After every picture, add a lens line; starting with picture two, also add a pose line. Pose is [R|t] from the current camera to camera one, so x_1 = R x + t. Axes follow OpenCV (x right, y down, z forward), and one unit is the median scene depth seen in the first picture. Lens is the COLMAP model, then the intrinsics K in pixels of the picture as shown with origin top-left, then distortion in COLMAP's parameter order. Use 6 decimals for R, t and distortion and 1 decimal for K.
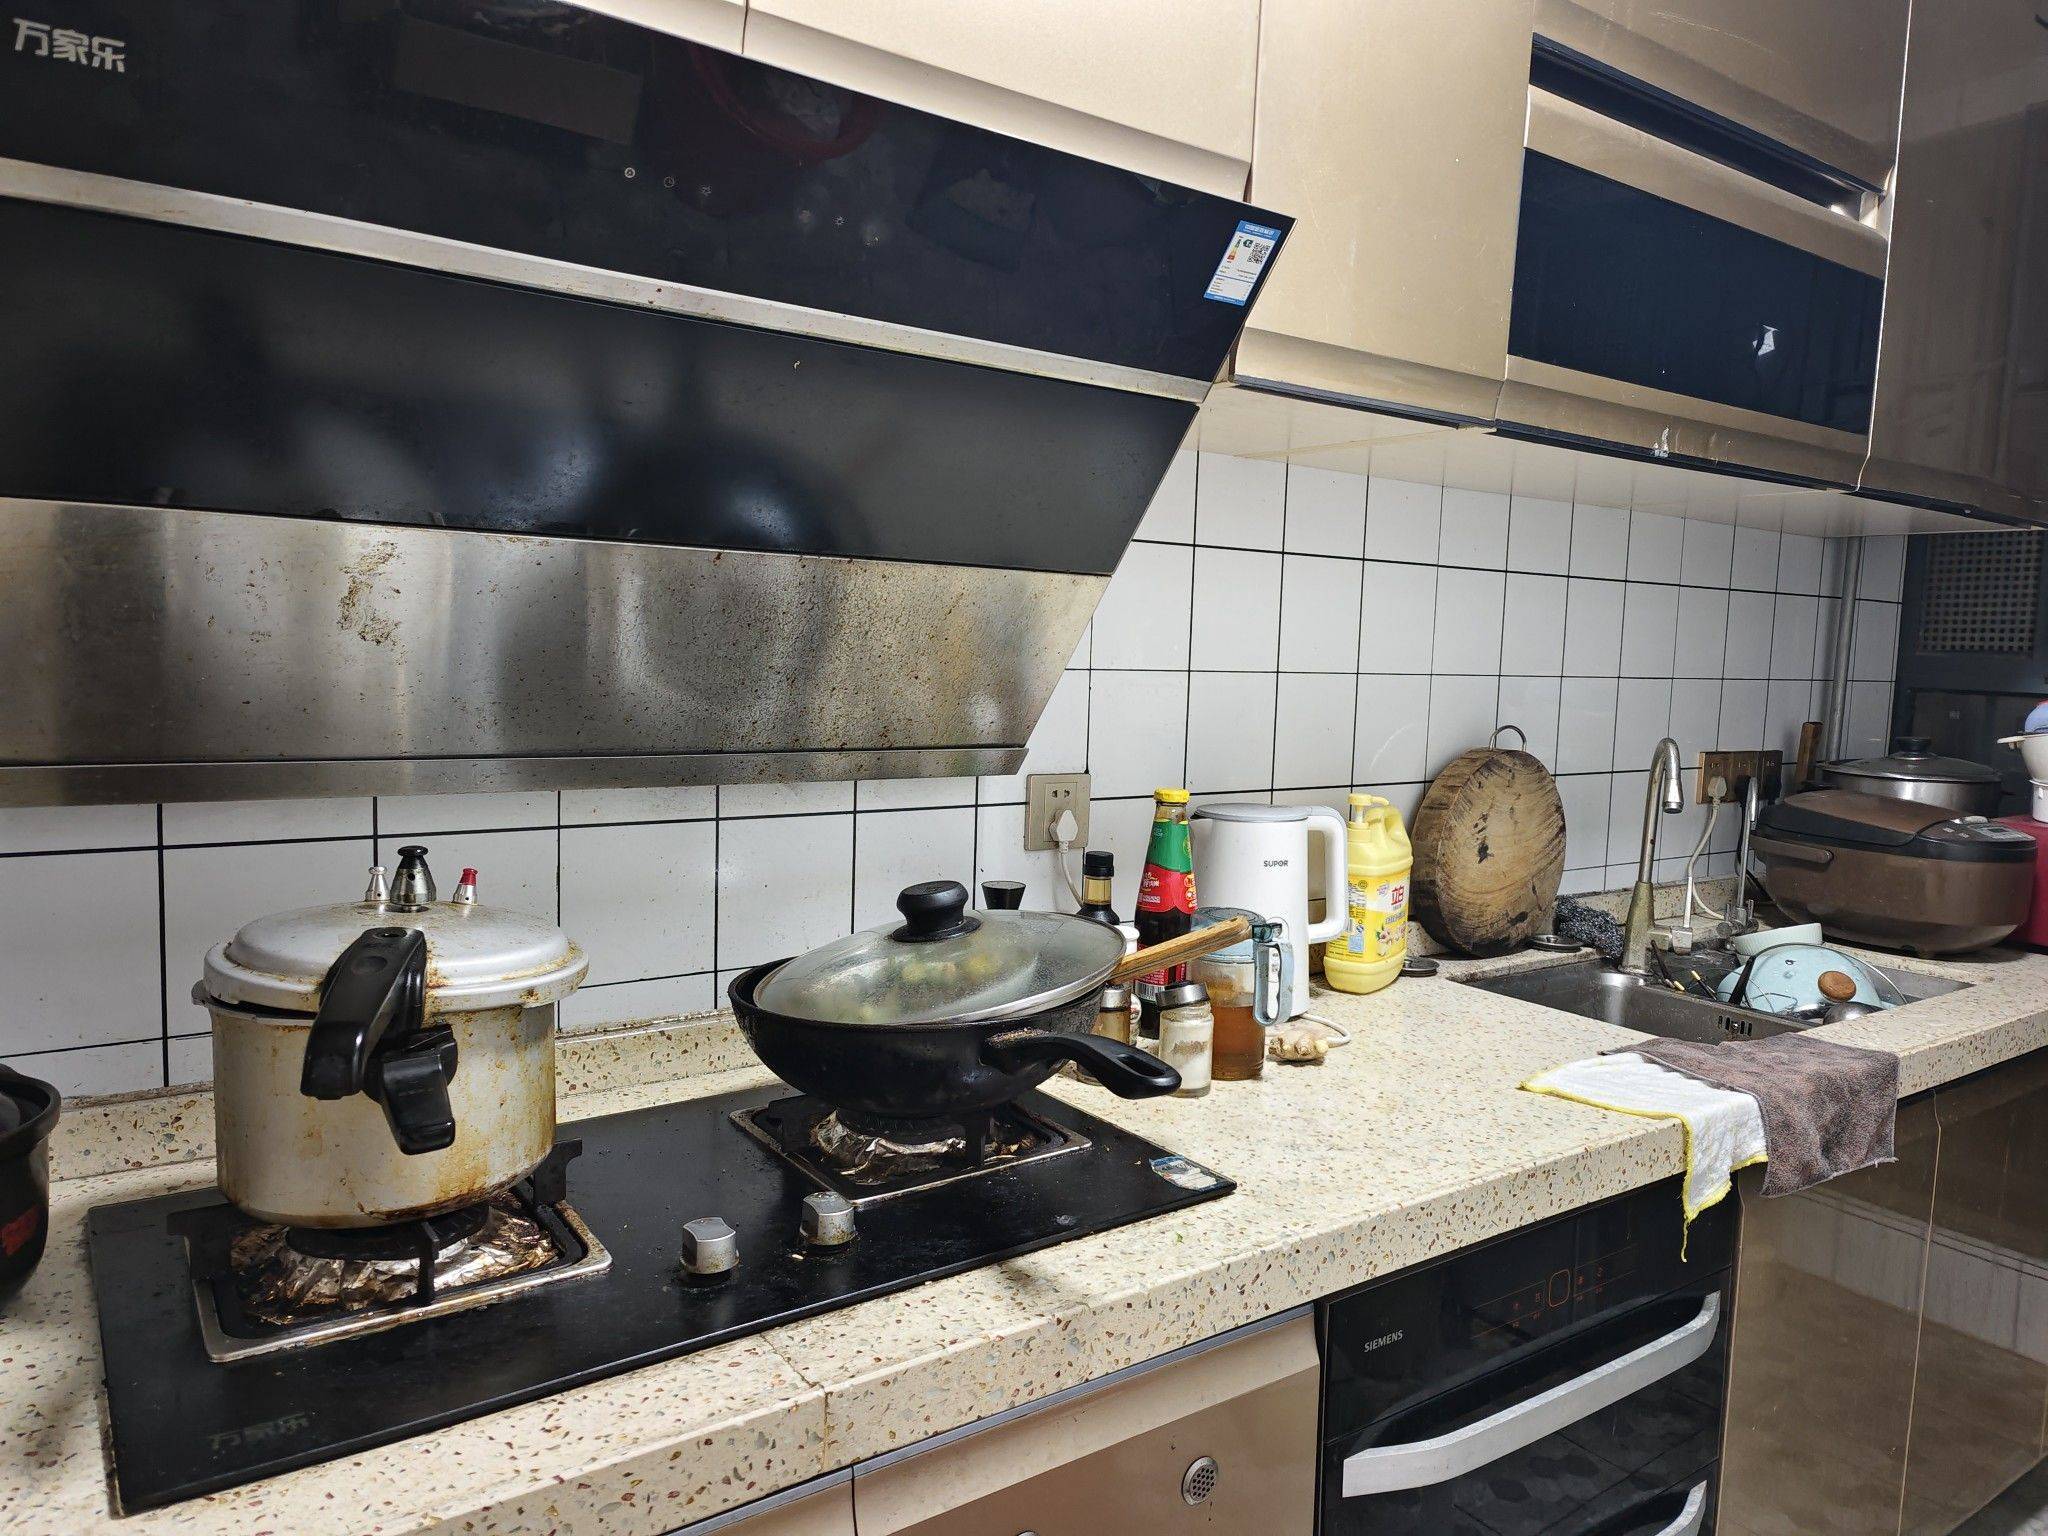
lens RADIAL K [[1369.9, 0, 1025.4], [0, 1369.9, 774.4], [0, 0, 1]] dist [0.047783, -0.048605]
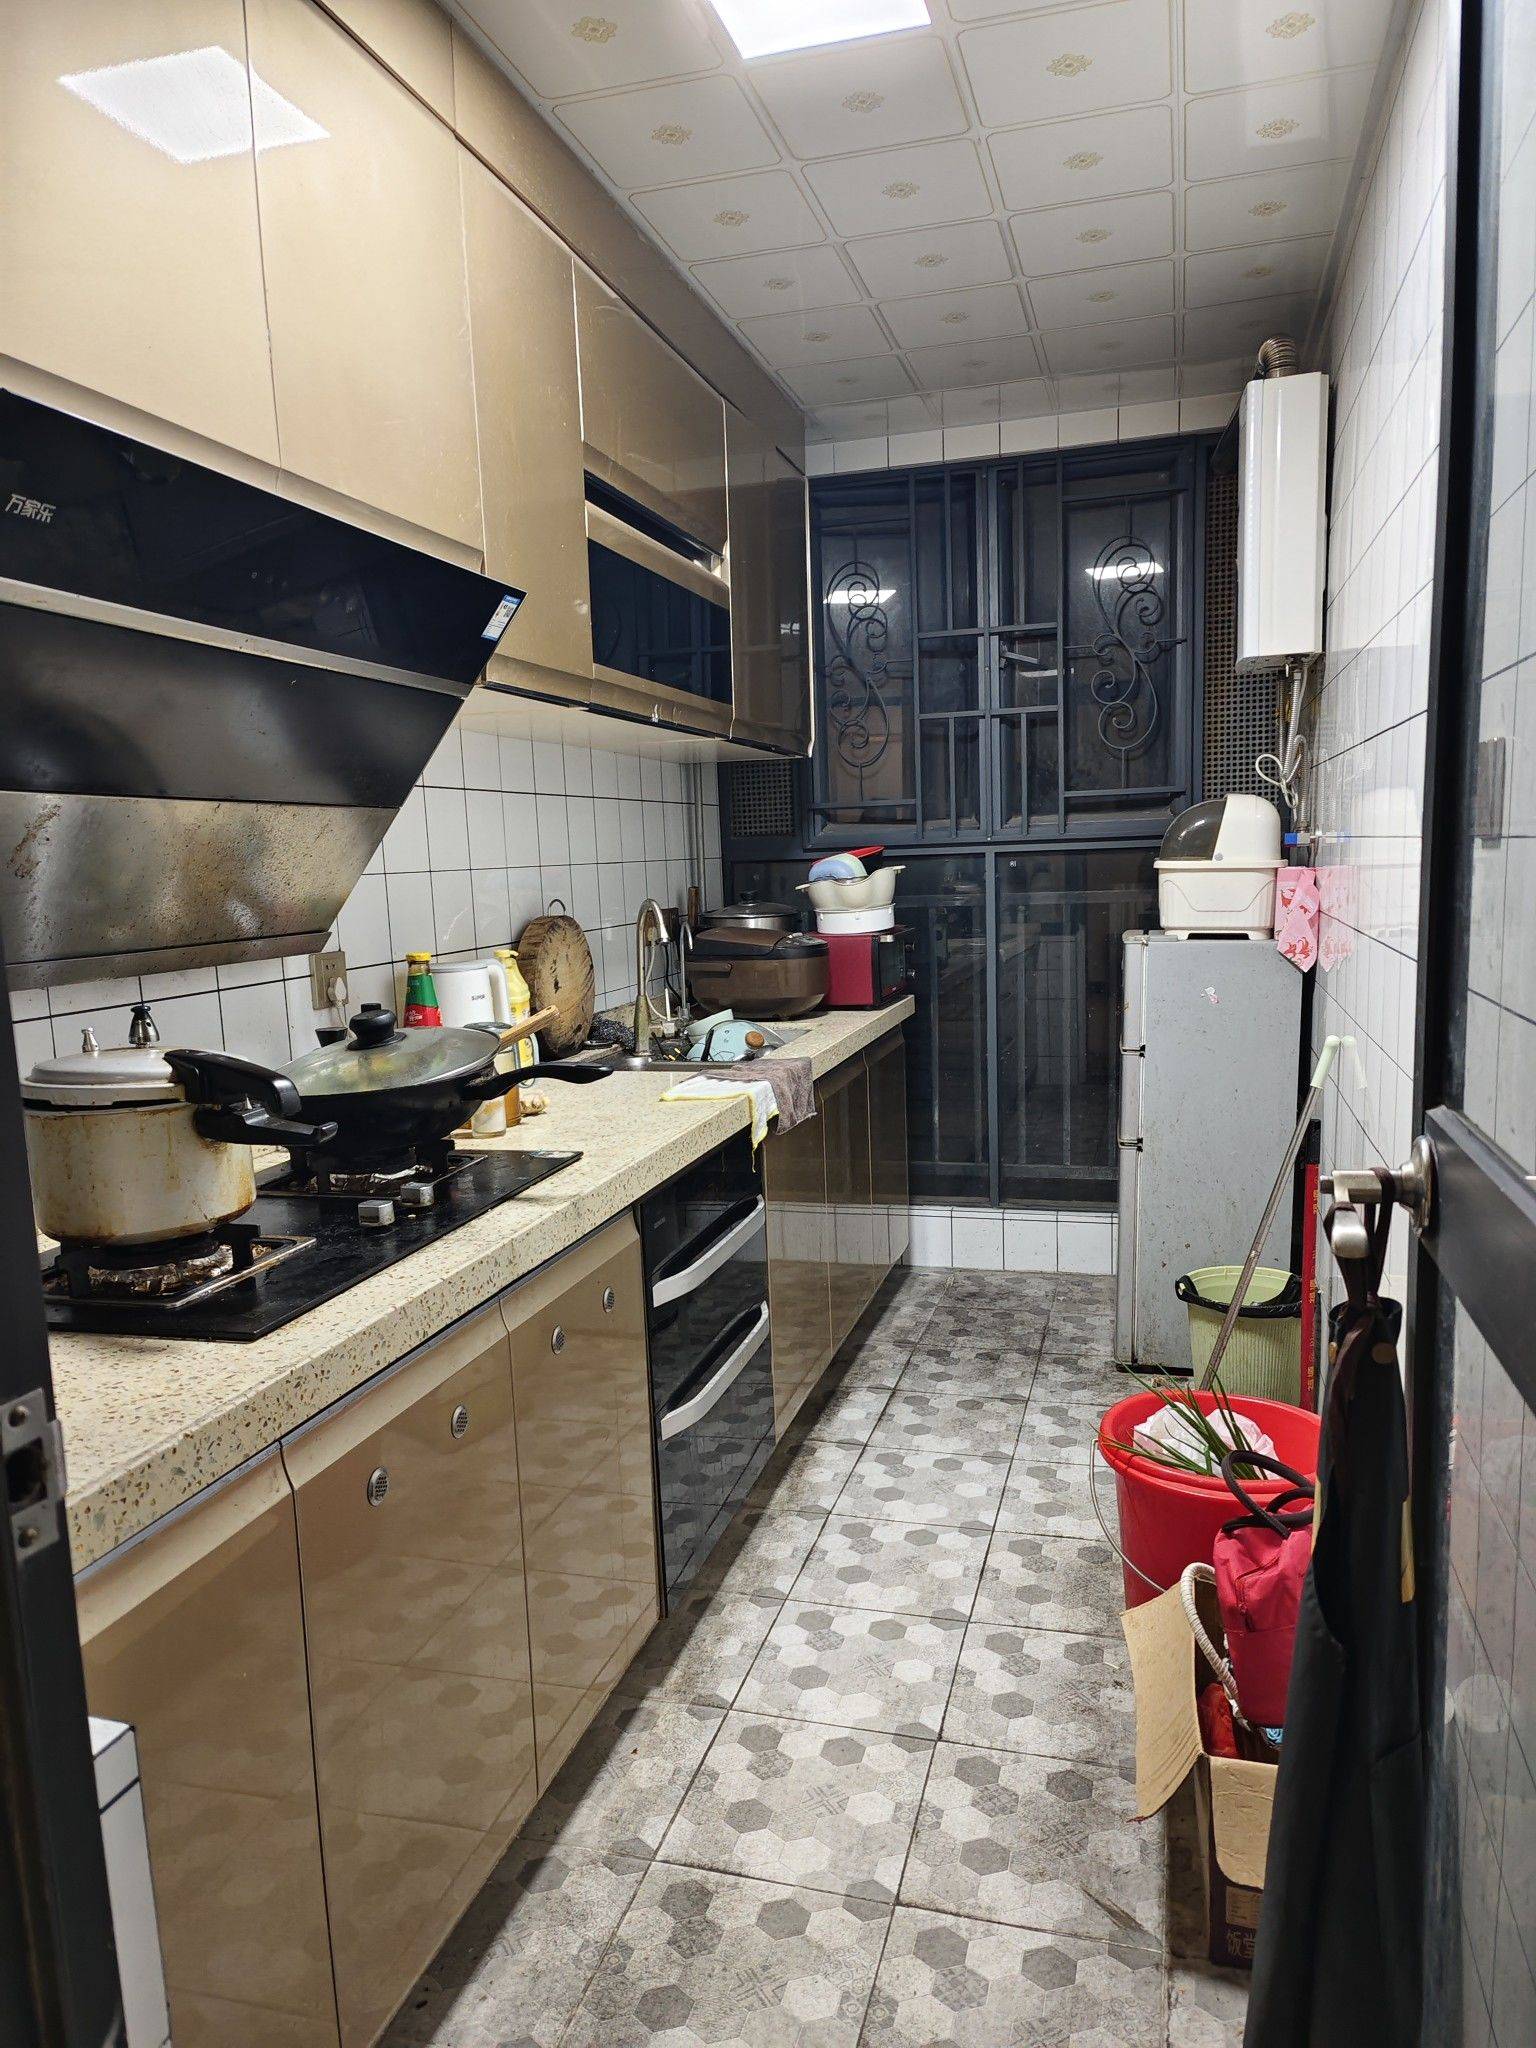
lens RADIAL K [[1369.9, 0, 768.0], [0, 1369.9, 1024.0], [0, 0, 1]] dist [0.047783, -0.048605]
pose [[0.778241, -0.138342, 0.612538, -0.503013], [0.123570, 0.990097, 0.066616, 0.034473], [-0.615688, 0.023848, 0.787629, -0.372314]]
